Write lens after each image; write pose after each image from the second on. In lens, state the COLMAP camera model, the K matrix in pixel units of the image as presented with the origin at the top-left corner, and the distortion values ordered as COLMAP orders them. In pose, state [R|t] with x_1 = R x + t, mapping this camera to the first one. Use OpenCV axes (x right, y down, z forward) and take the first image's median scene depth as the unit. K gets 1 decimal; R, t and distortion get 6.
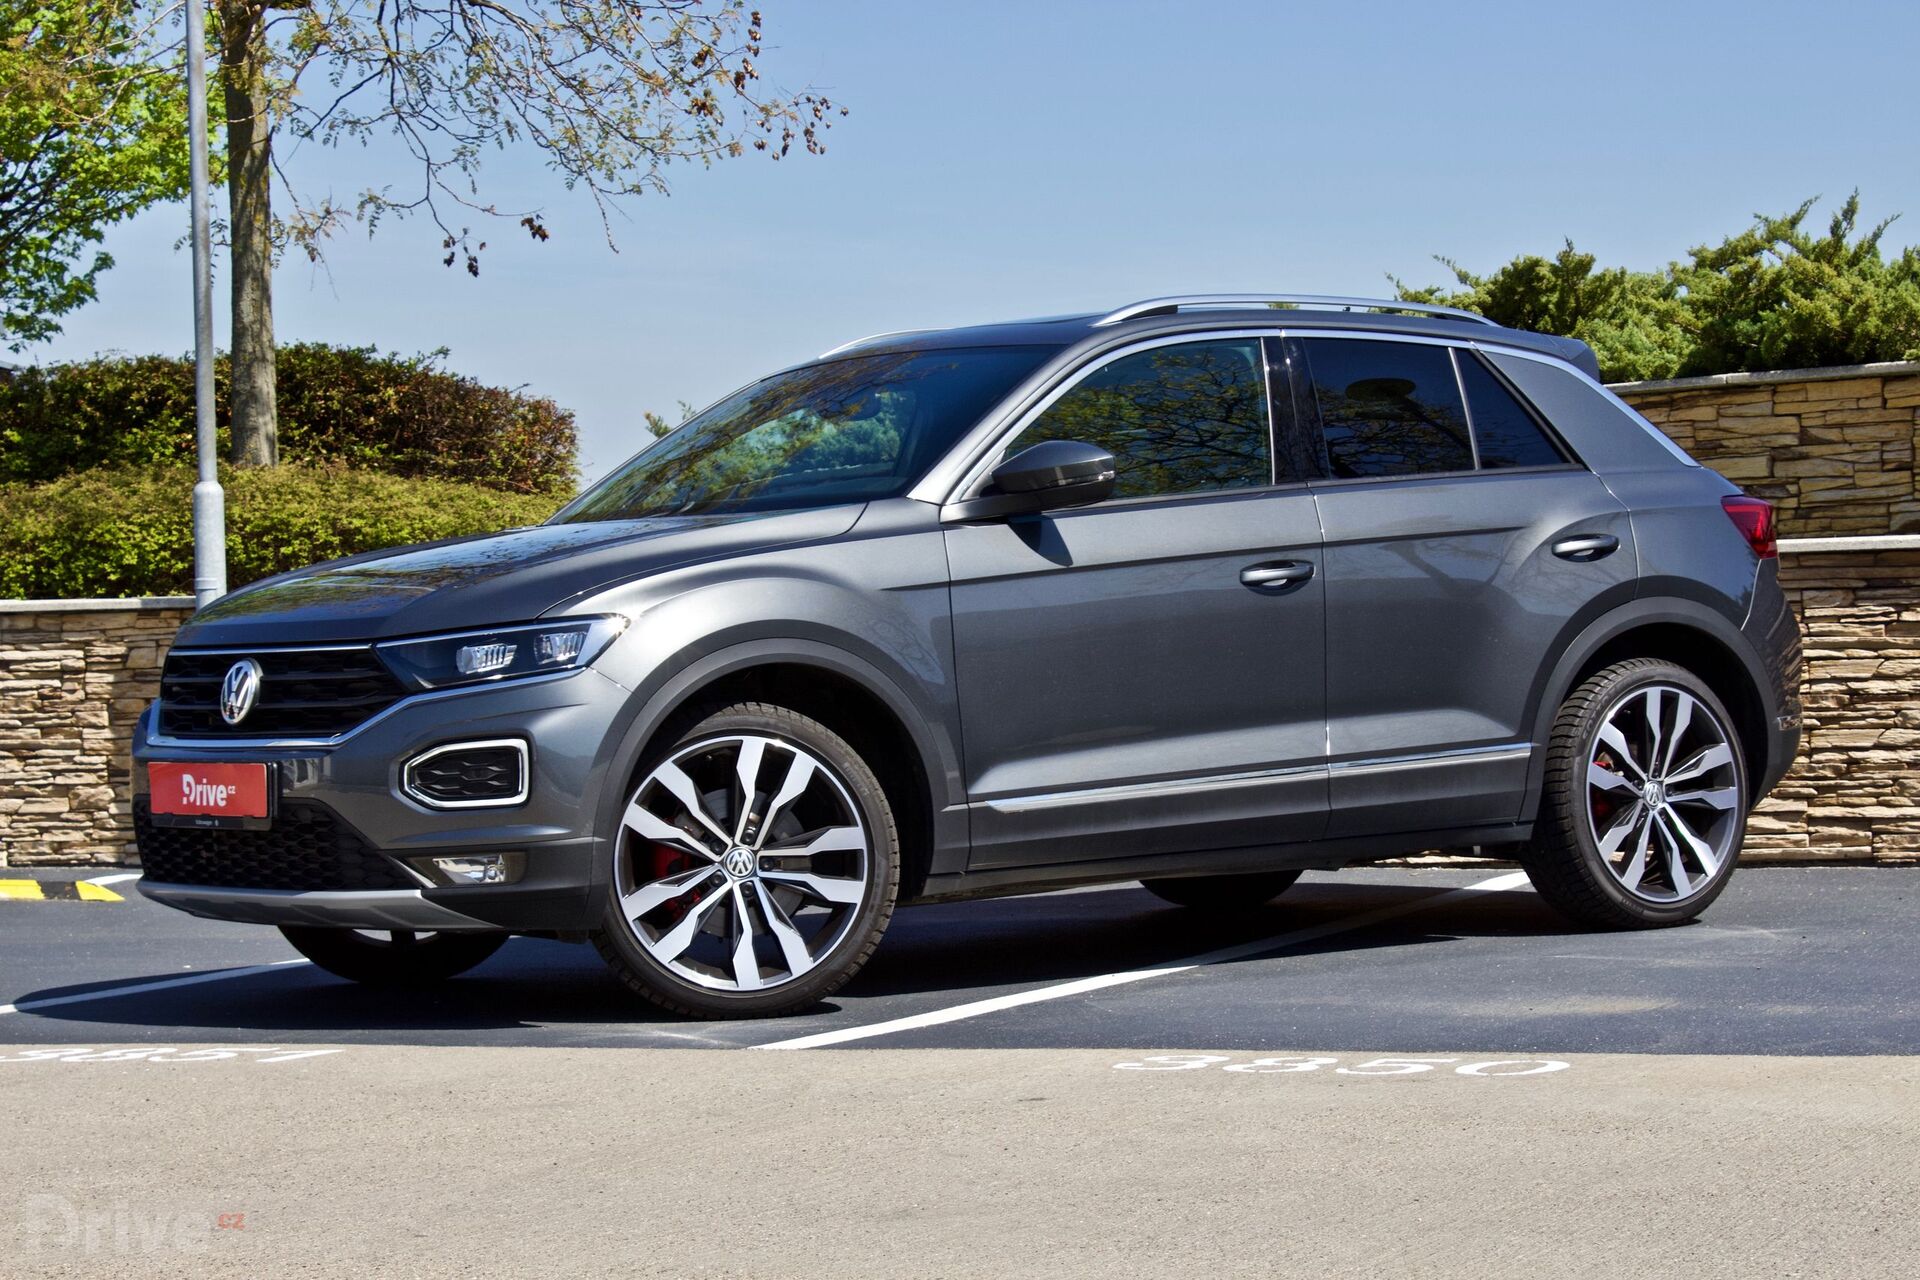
lens RADIAL K [[4227.5, 0, 951.7], [0, 4227.5, 682.6], [0, 0, 1]] dist [0.031399, 0.300015]
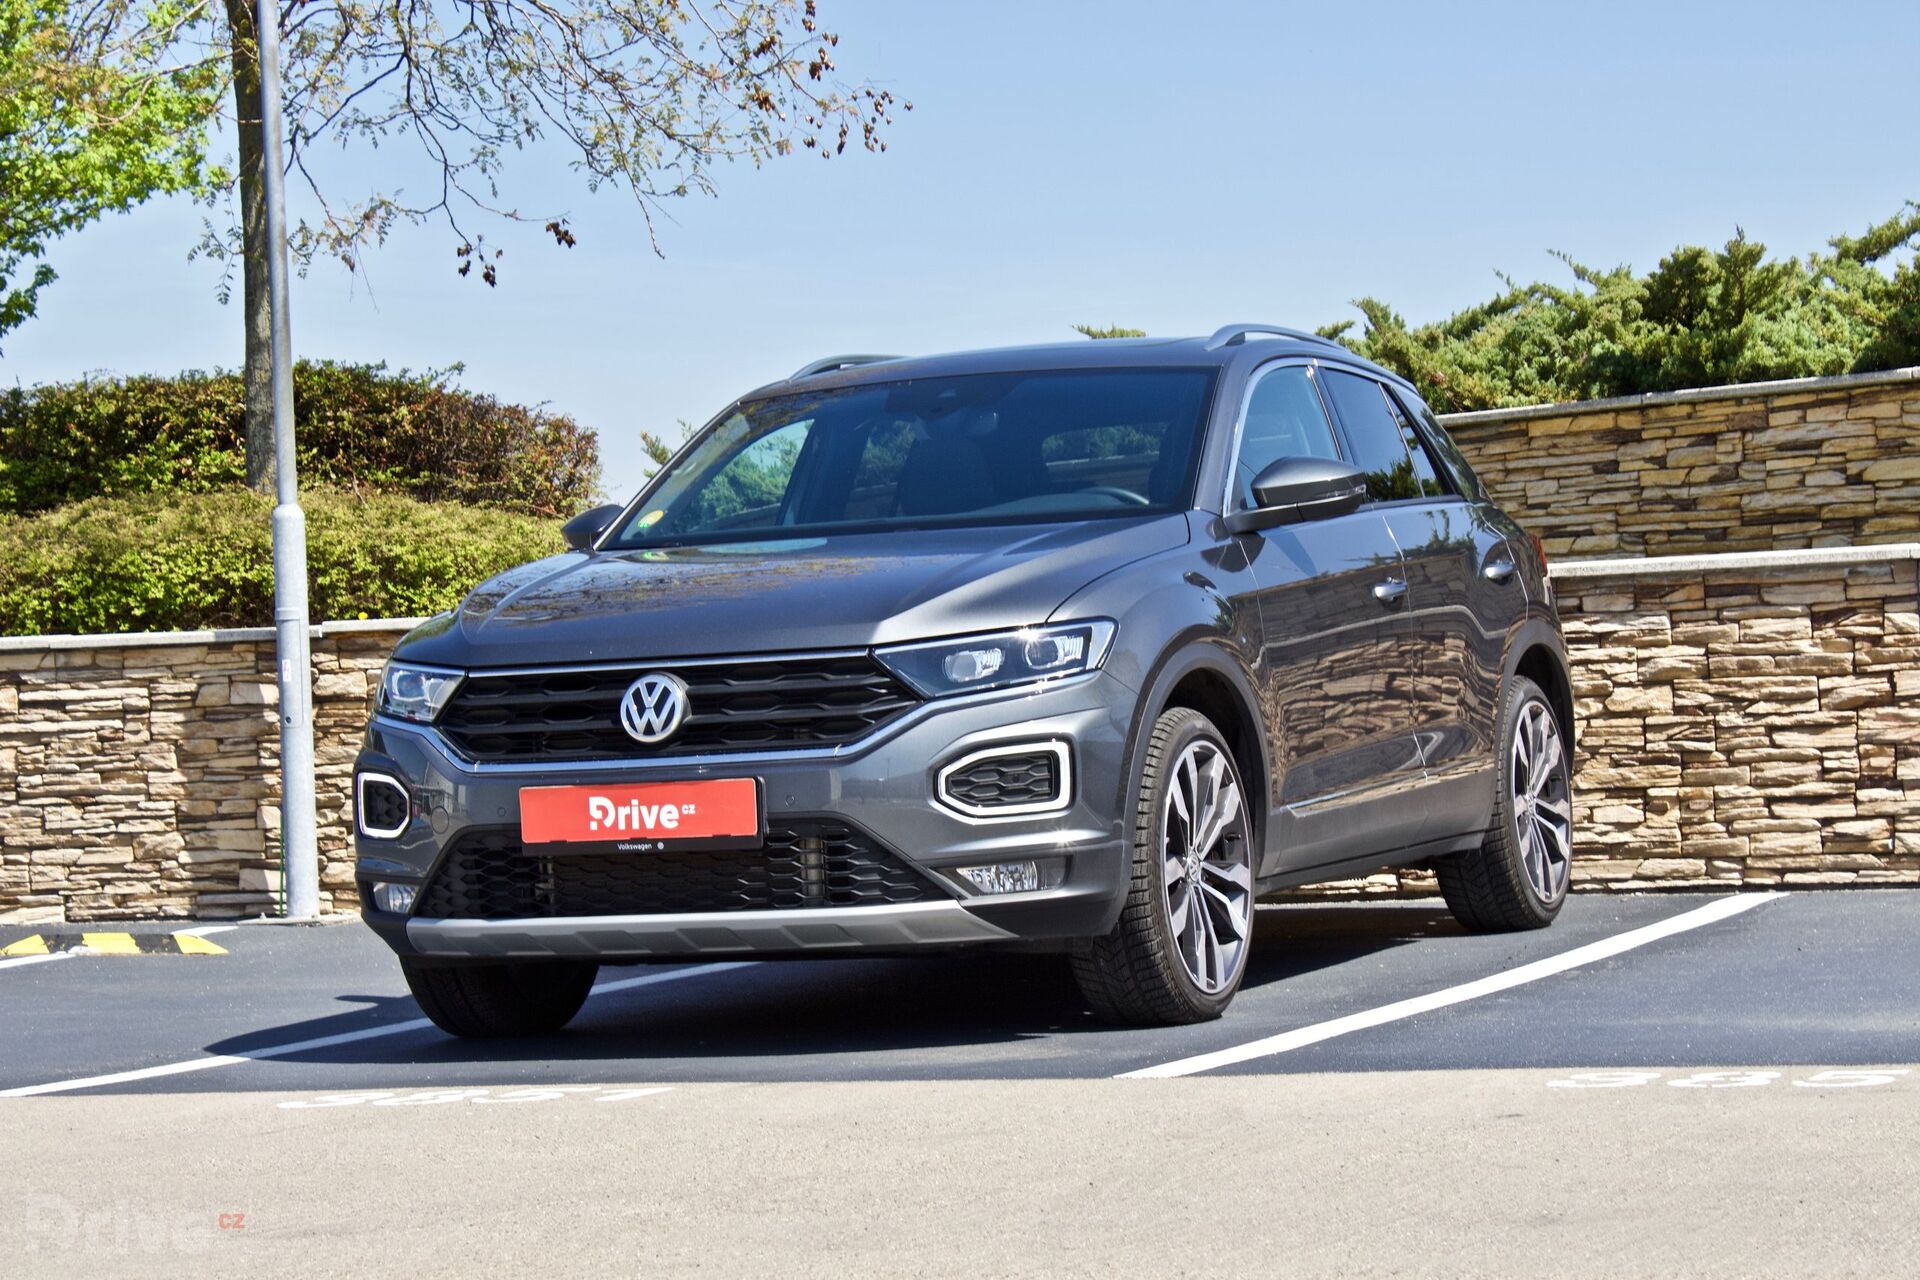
lens RADIAL K [[4562.3, 0, 958.2], [0, 4562.3, 679.5], [0, 0, 1]] dist [0.092203, 0.202398]
pose [[0.999174, -0.014974, 0.037790, -0.070958], [0.015404, 0.999819, -0.011123, 0.004839], [-0.037616, 0.011696, 0.999224, -0.013379]]
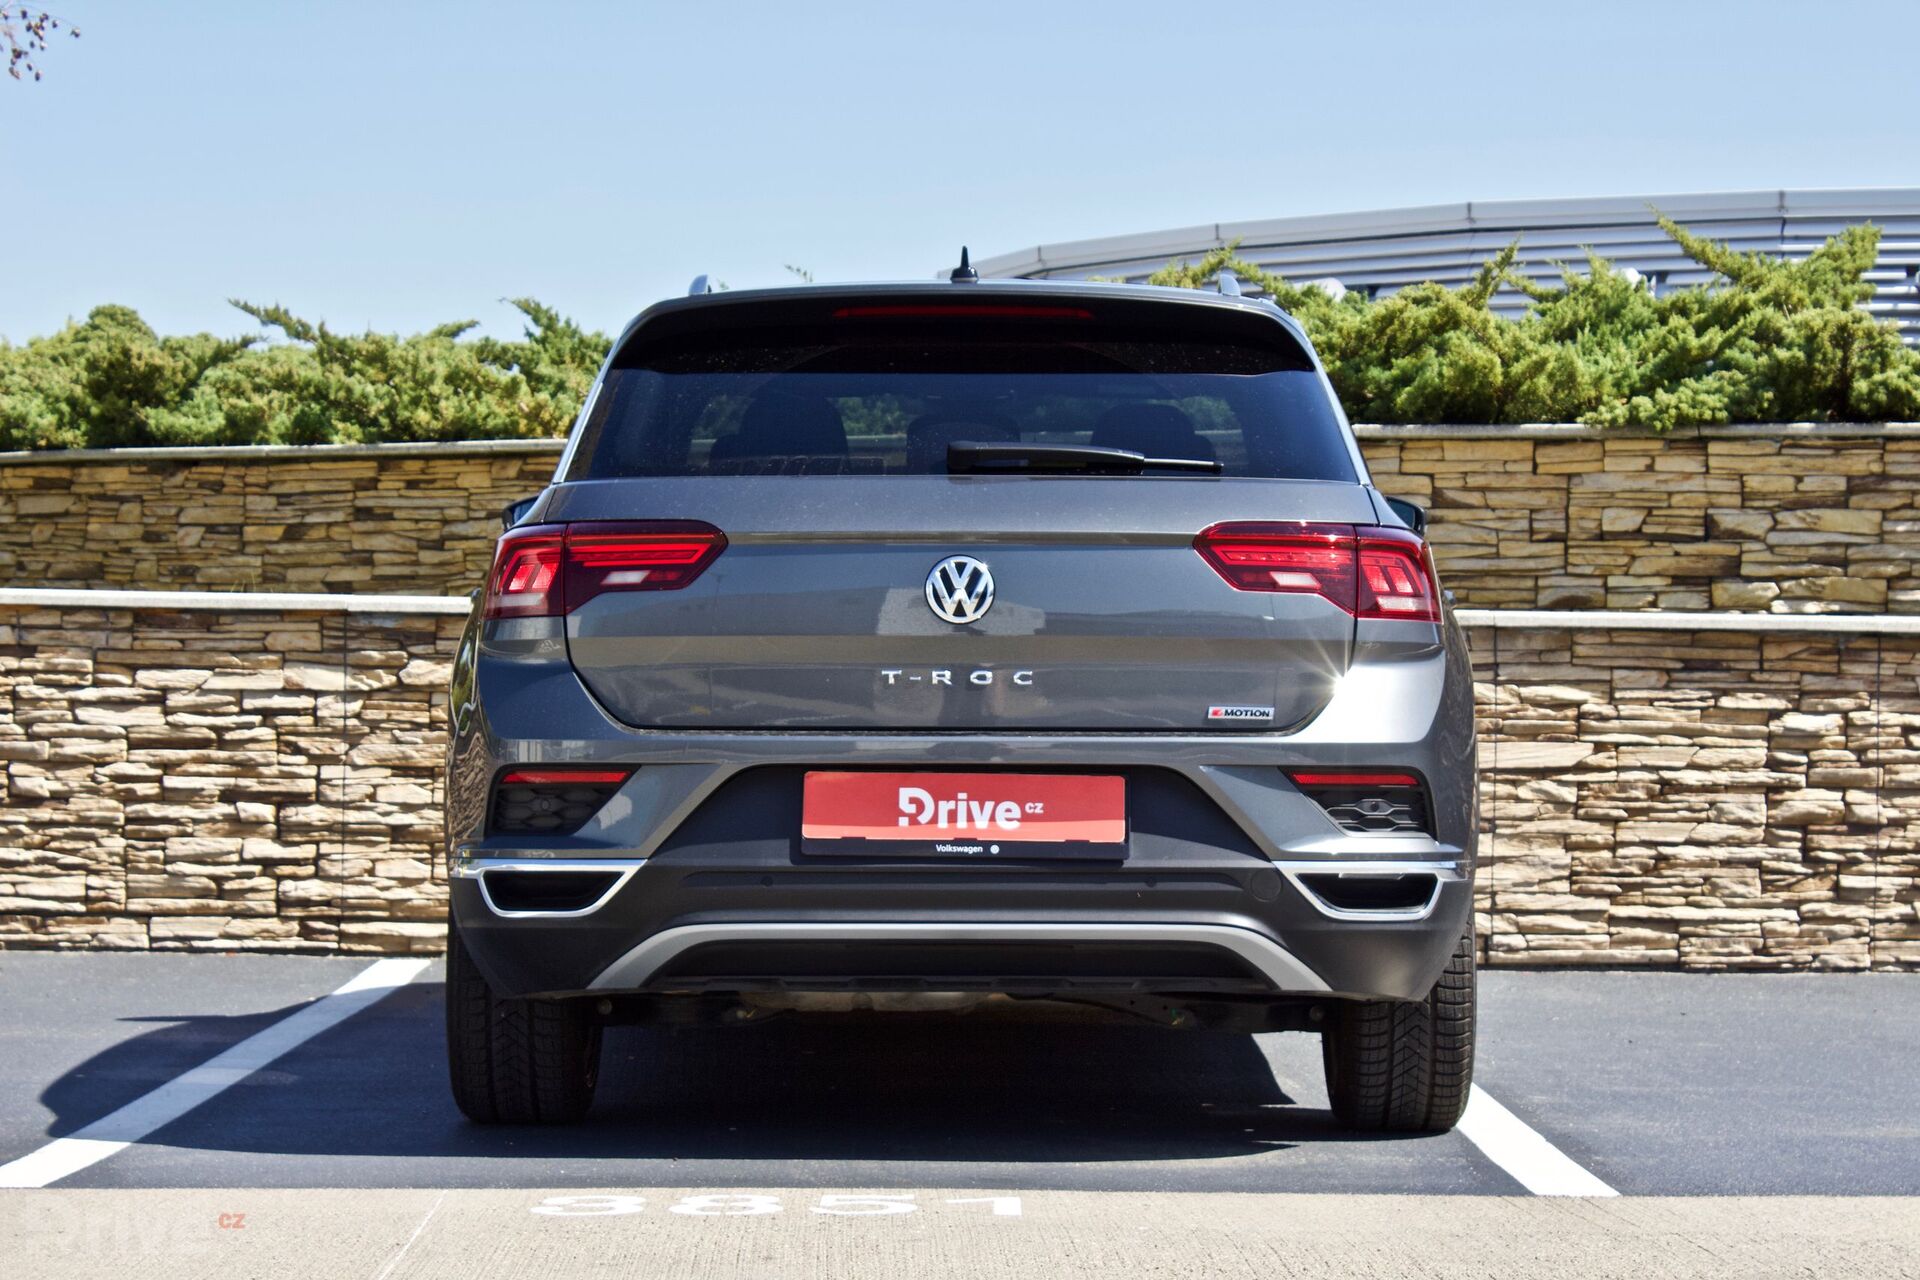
lens RADIAL K [[4562.3, 0, 958.2], [0, 4562.3, 679.5], [0, 0, 1]] dist [0.092203, 0.202398]
pose [[0.908075, 0.040724, 0.416822, -0.309032], [-0.035066, 0.999160, -0.021225, 0.005813], [-0.417336, 0.004658, 0.908740, 0.145584]]
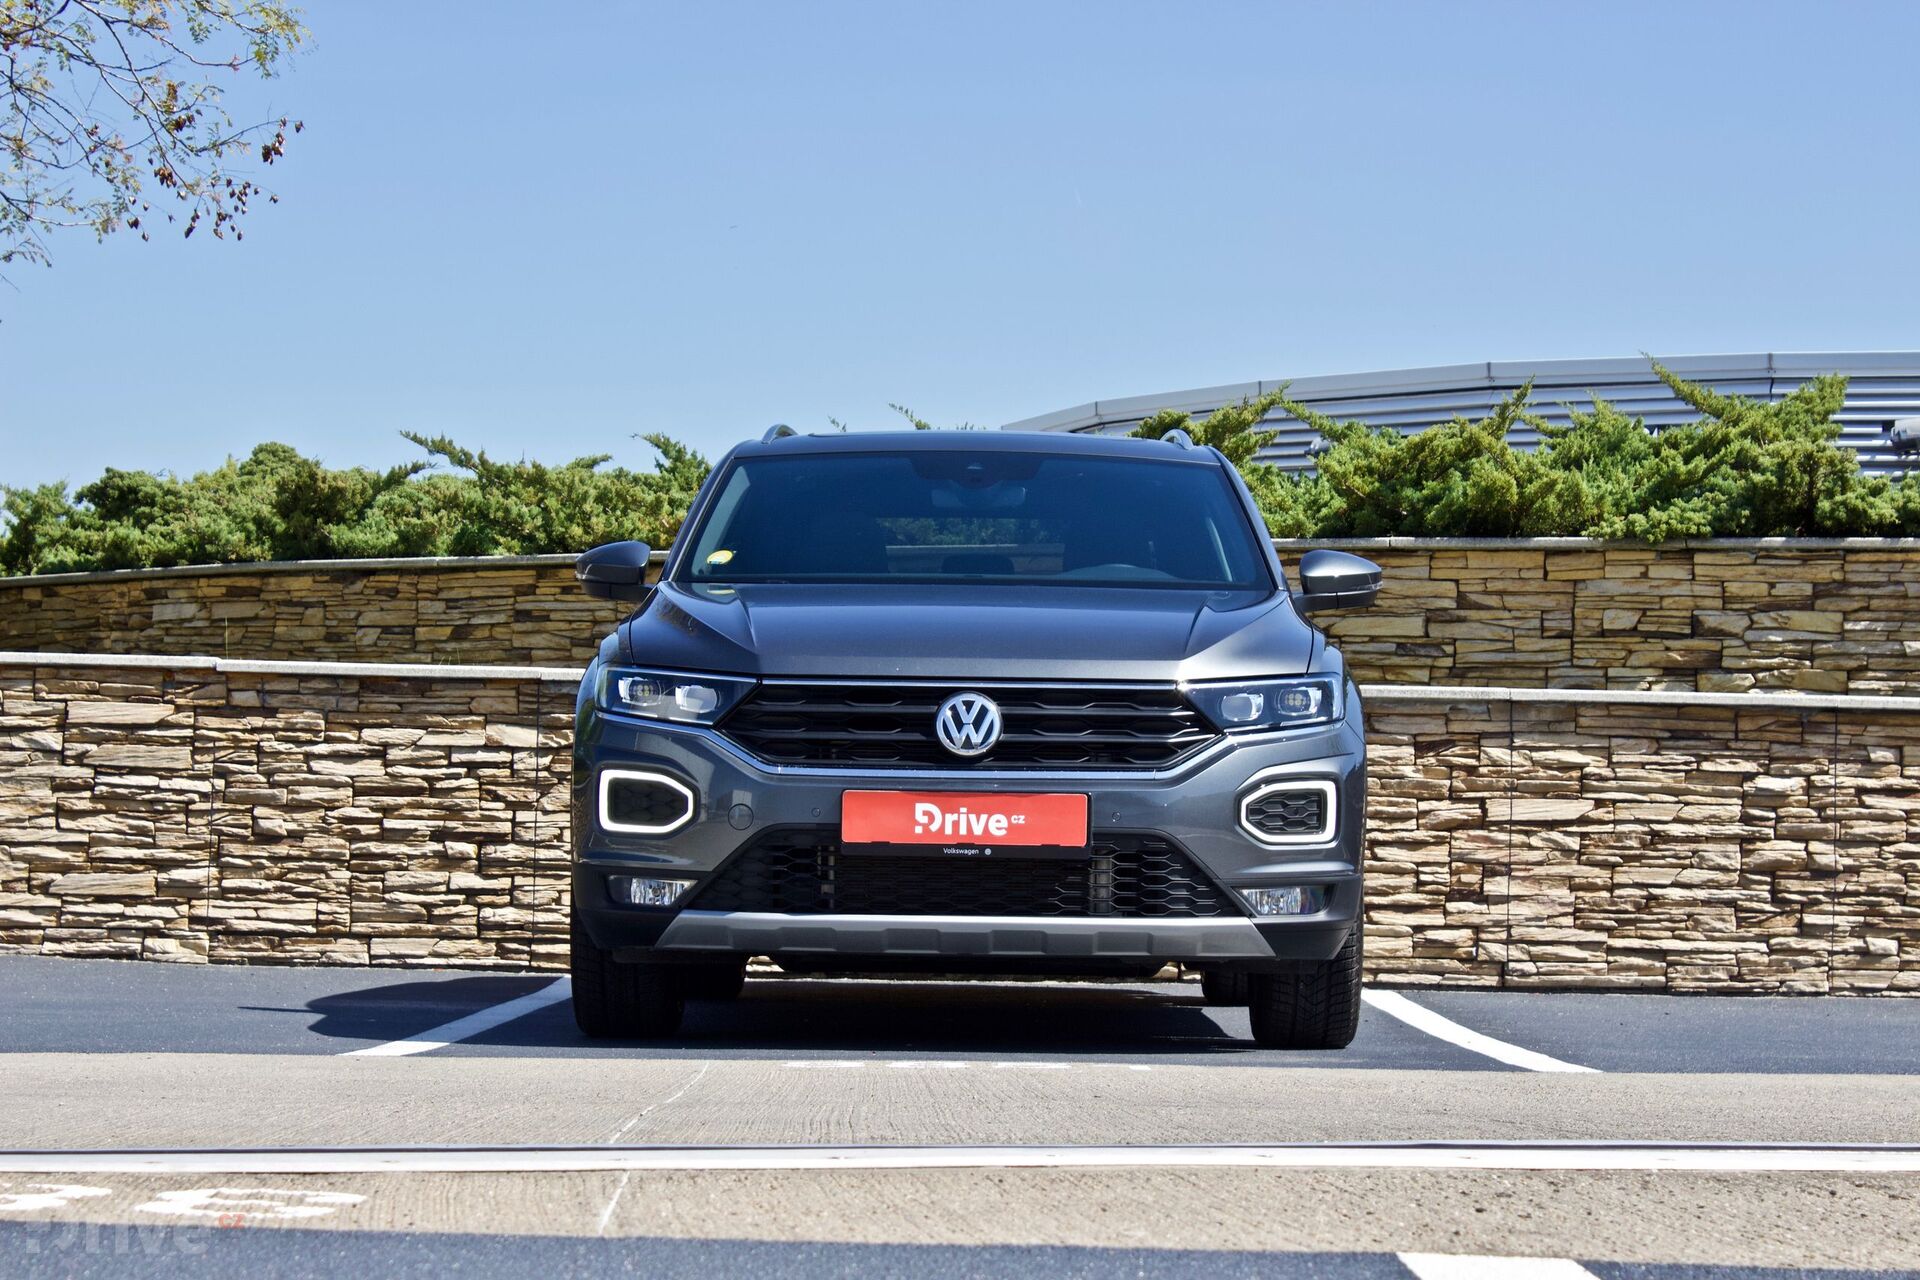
lens RADIAL K [[4562.3, 0, 958.2], [0, 4562.3, 679.5], [0, 0, 1]] dist [0.092203, 0.202398]
pose [[0.908993, 0.064661, 0.411764, -0.393255], [-0.042988, 0.997169, -0.061692, 0.038767], [-0.414588, 0.038377, 0.909200, 0.005911]]
